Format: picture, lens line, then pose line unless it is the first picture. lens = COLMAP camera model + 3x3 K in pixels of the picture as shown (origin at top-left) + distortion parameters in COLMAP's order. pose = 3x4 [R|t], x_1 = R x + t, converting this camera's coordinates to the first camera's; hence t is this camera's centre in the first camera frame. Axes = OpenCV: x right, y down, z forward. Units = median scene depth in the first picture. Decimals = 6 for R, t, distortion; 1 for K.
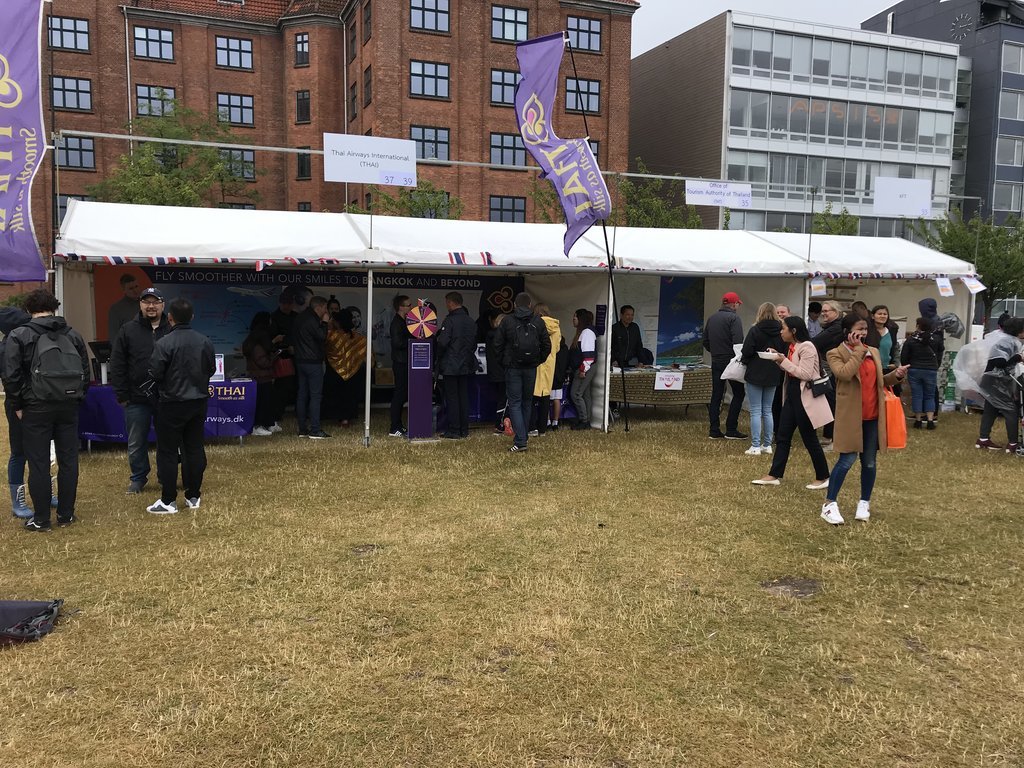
lens RADIAL K [[853.8, 0, 510.2], [0, 853.8, 382.1], [0, 0, 1]] dist [0.014556, 0.014707]
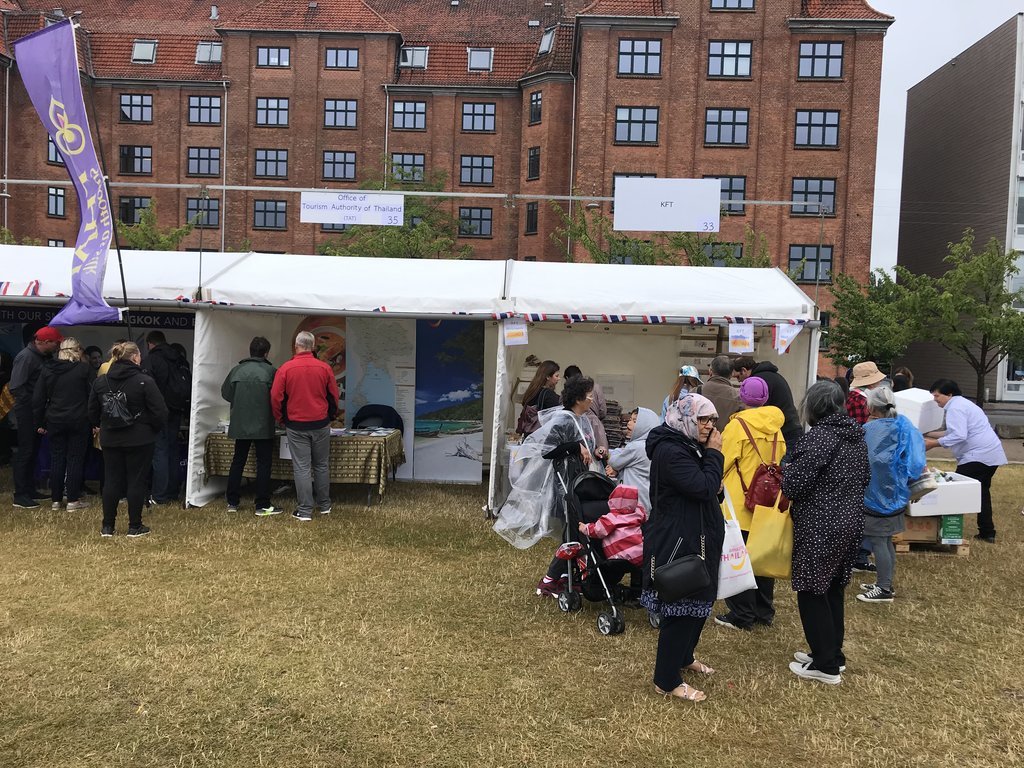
lens RADIAL K [[853.8, 0, 510.0], [0, 853.8, 382.8], [0, 0, 1]] dist [0.014556, 0.014707]
pose [[0.915103, 0.038472, -0.401382, 0.158749], [-0.064426, 0.996600, -0.051361, -0.007845], [0.398041, 0.072860, 0.914470, 0.084569]]
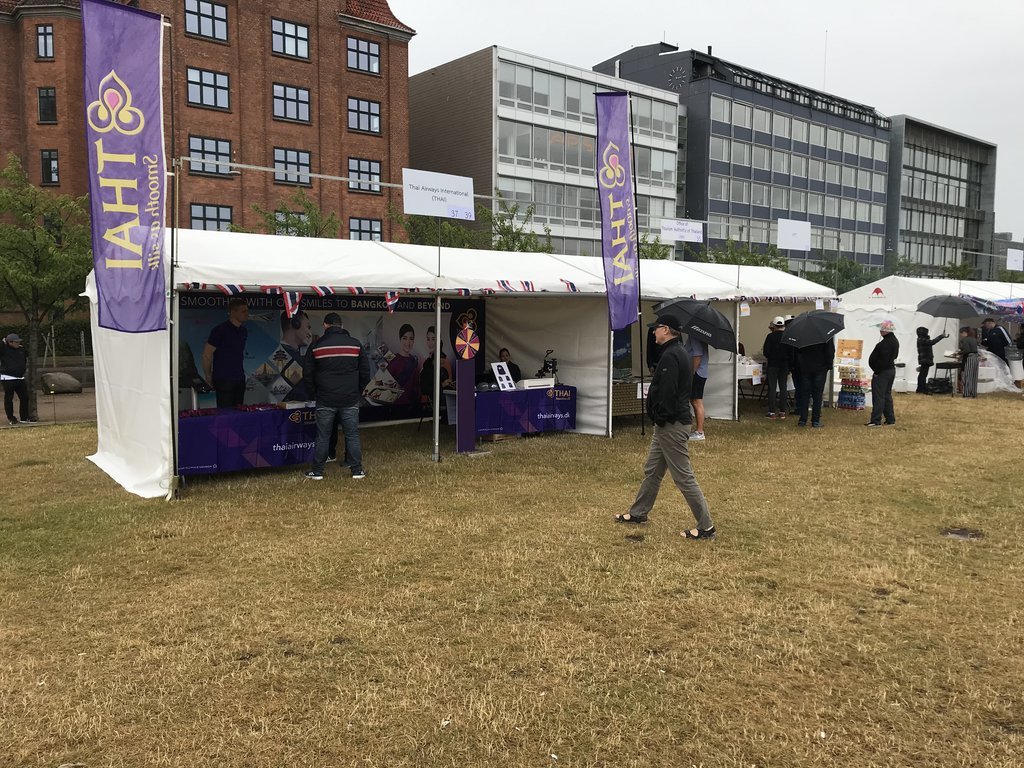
lens RADIAL K [[853.8, 0, 511.1], [0, 853.8, 383.2], [0, 0, 1]] dist [0.014556, 0.014707]
pose [[0.947168, -0.032851, 0.319050, -0.083648], [0.038122, 0.999220, -0.010291, -0.001600], [-0.318463, 0.021910, 0.947682, -0.008330]]
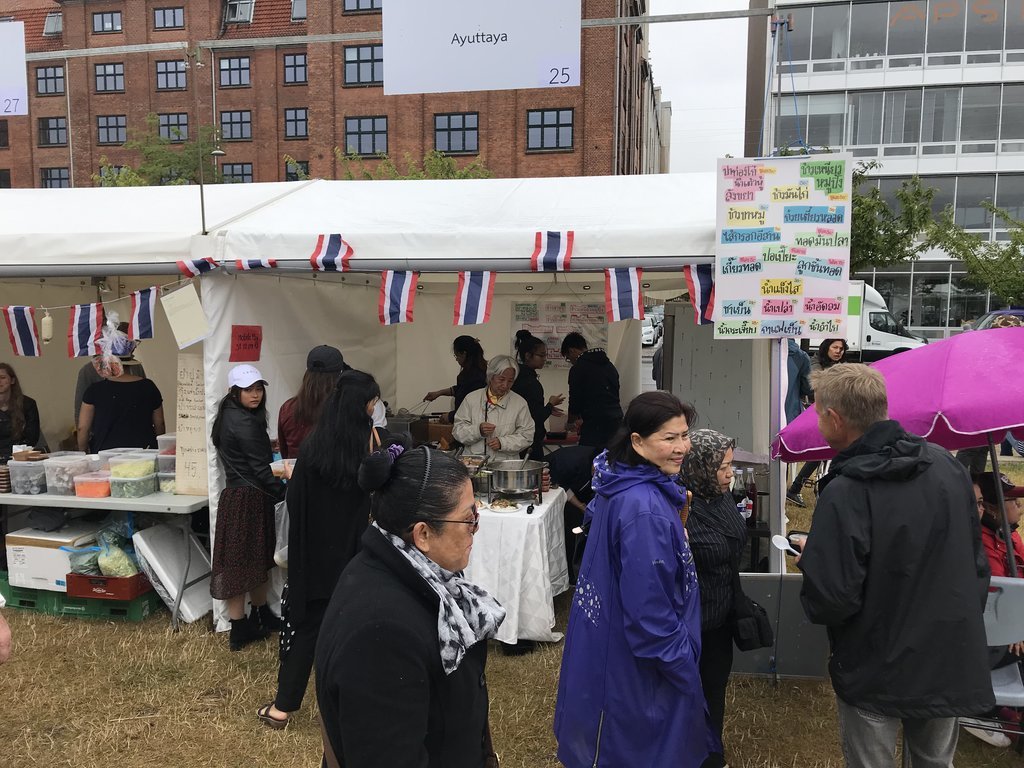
lens RADIAL K [[853.8, 0, 516.3], [0, 853.8, 386.4], [0, 0, 1]] dist [0.014556, 0.014707]
pose [[0.836198, 0.046705, -0.546435, 0.510511], [-0.048757, 0.998753, 0.010754, -0.029058], [0.546256, 0.017650, 0.837433, 0.310755]]
